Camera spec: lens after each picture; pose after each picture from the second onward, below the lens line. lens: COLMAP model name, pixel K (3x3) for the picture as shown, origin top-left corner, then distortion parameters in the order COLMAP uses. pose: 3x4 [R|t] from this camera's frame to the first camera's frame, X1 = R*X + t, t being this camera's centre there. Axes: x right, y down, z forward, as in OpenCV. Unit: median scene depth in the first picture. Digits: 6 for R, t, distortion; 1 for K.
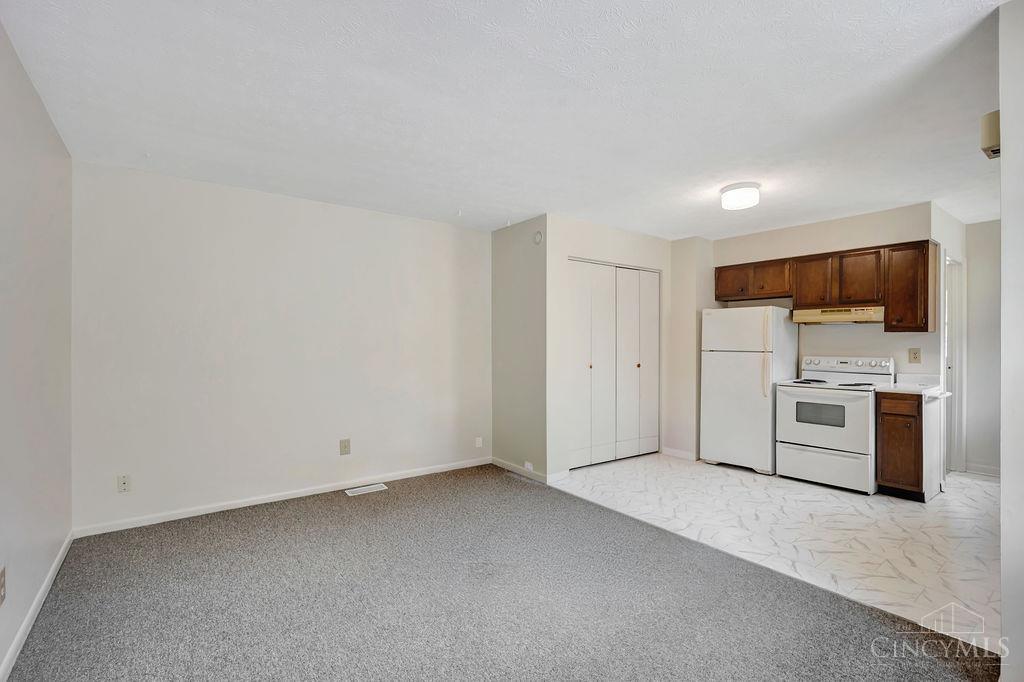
lens RADIAL K [[456.4, 0, 514.8], [0, 456.4, 342.3], [0, 0, 1]] dist [-0.015056, -0.000025]
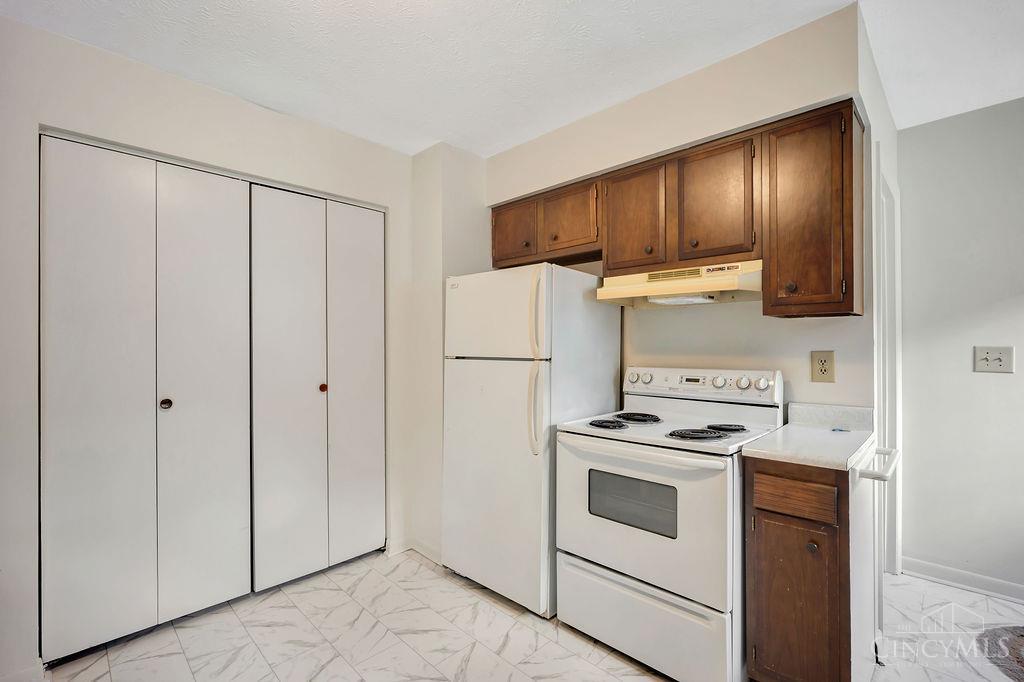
lens RADIAL K [[456.4, 0, 509.5], [0, 456.4, 343.8], [0, 0, 1]] dist [-0.015056, -0.000025]
pose [[0.988857, -0.003700, 0.148824, 0.471528], [0.004728, 0.999967, -0.006554, 0.007271], [-0.148795, 0.007184, 0.988842, 0.555066]]
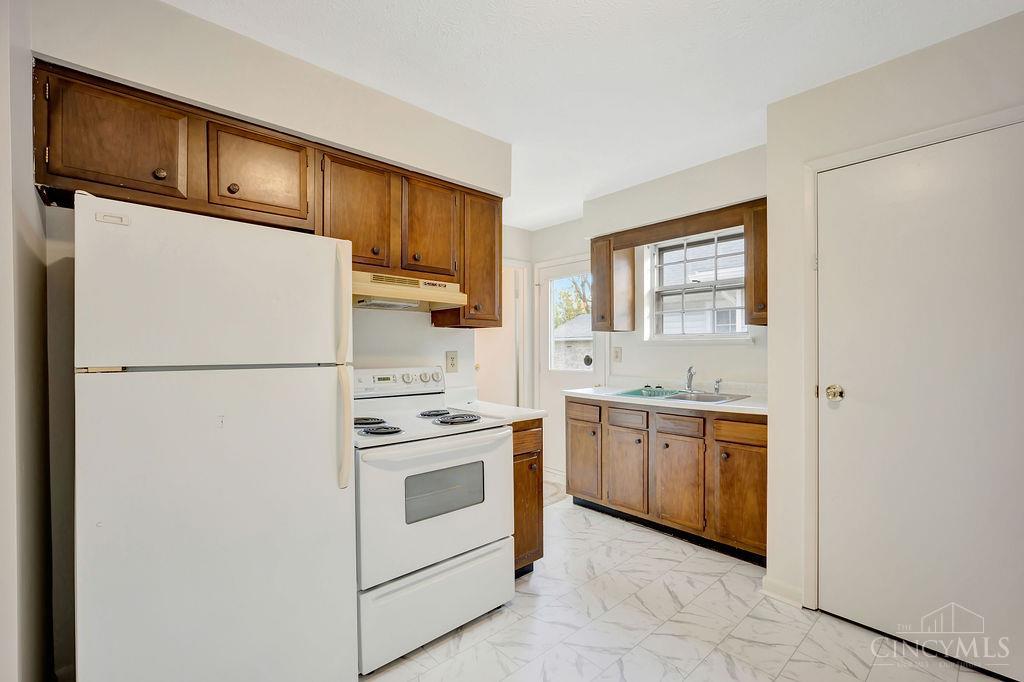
lens RADIAL K [[443.4, 0, 512.2], [0, 443.4, 349.9], [0, 0, 1]] dist [-0.001497, 0.000229]
pose [[-0.091235, -0.006101, 0.995811, 0.193374], [-0.001034, 0.999981, 0.006032, 0.007055], [-0.995829, -0.000480, -0.091239, 0.933240]]
